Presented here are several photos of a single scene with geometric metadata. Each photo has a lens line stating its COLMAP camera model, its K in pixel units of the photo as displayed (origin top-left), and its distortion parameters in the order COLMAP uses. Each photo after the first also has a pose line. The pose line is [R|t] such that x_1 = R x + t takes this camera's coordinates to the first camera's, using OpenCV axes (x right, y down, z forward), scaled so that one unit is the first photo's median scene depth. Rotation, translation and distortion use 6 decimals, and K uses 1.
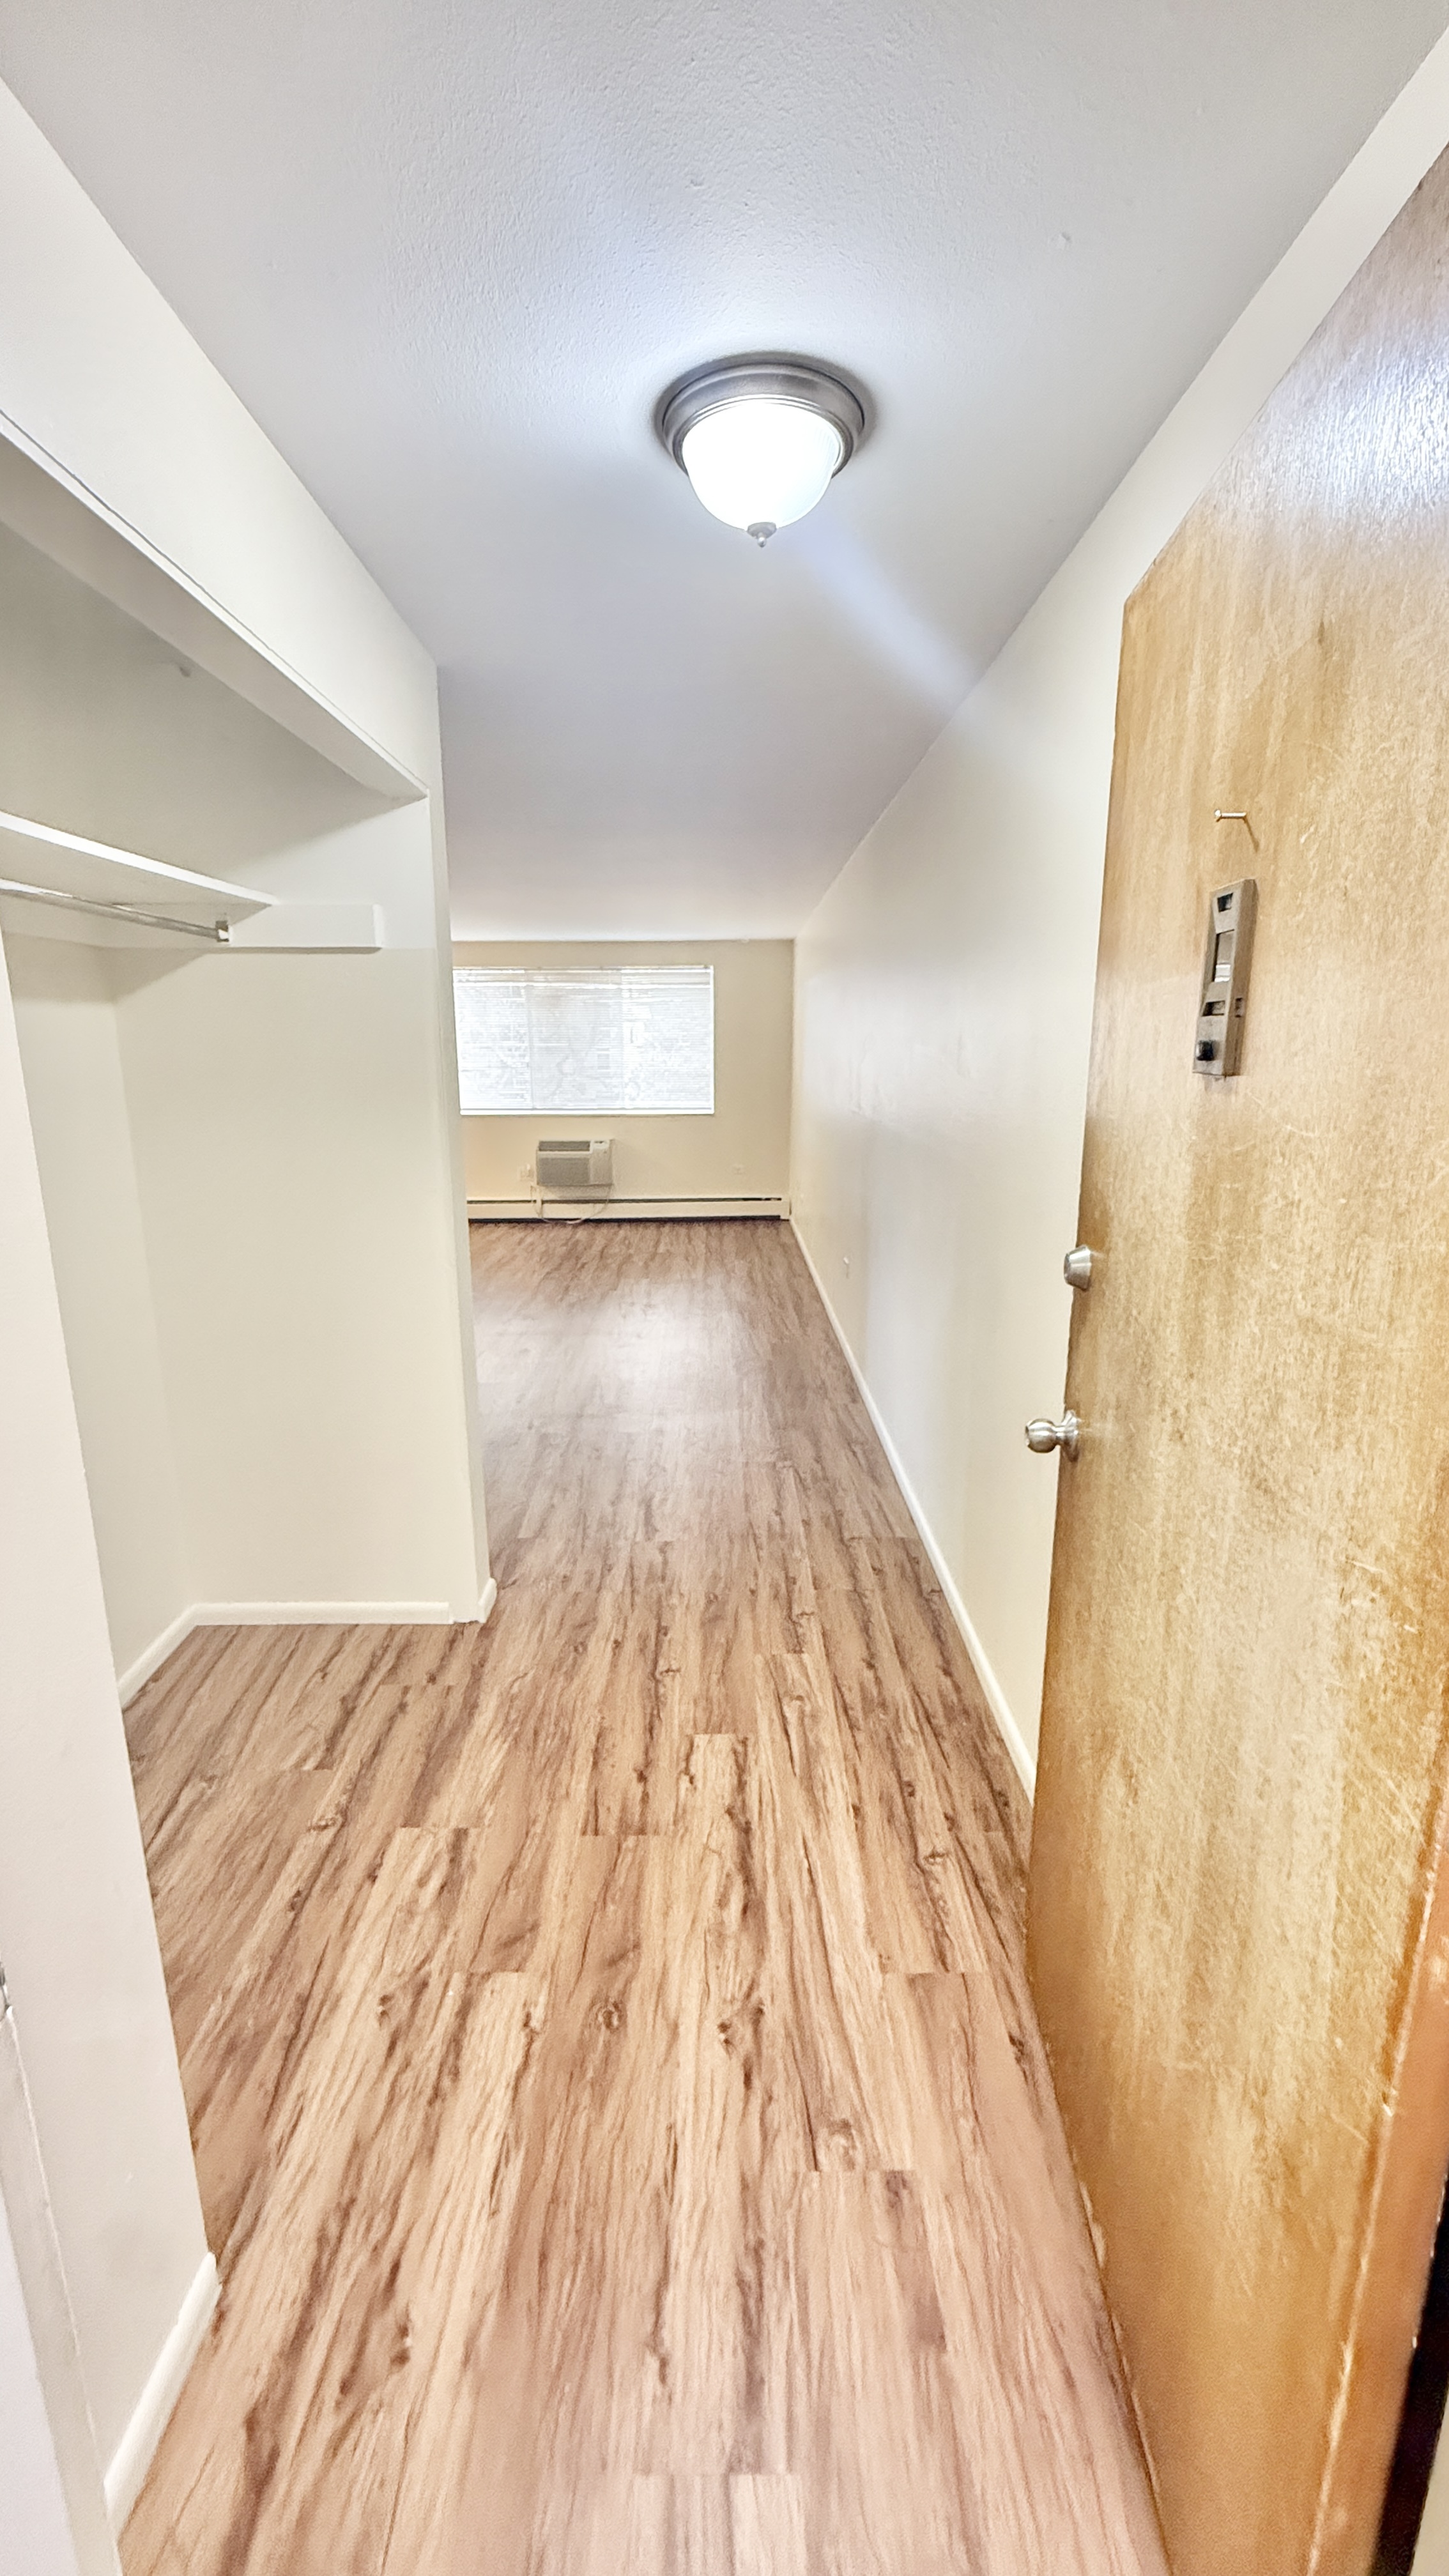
lens RADIAL K [[1020.4, 0, 724.0], [0, 1020.4, 1279.4], [0, 0, 1]] dist [0.000002, 0.000472]
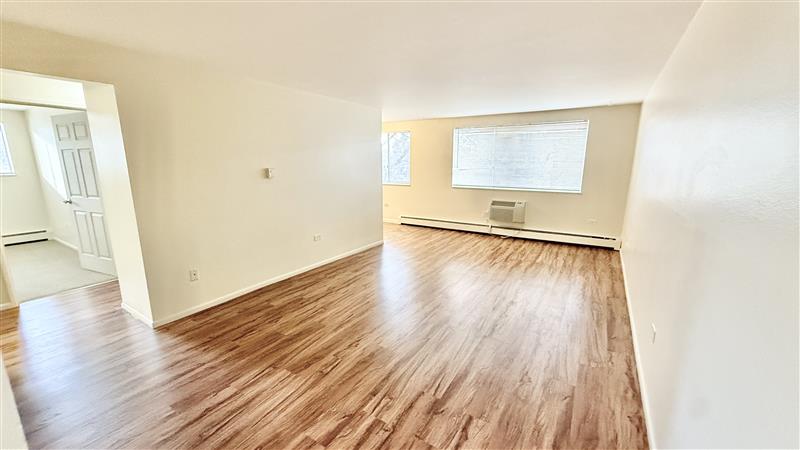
lens RADIAL K [[318.6, 0, 400.6], [0, 318.6, 225.9], [0, 0, 1]] dist [0.000060, -0.000031]
pose [[0.842953, 0.110985, -0.526414, 0.028368], [-0.122953, 0.992336, 0.012330, -0.062118], [0.523748, 0.054331, 0.850139, 0.284130]]
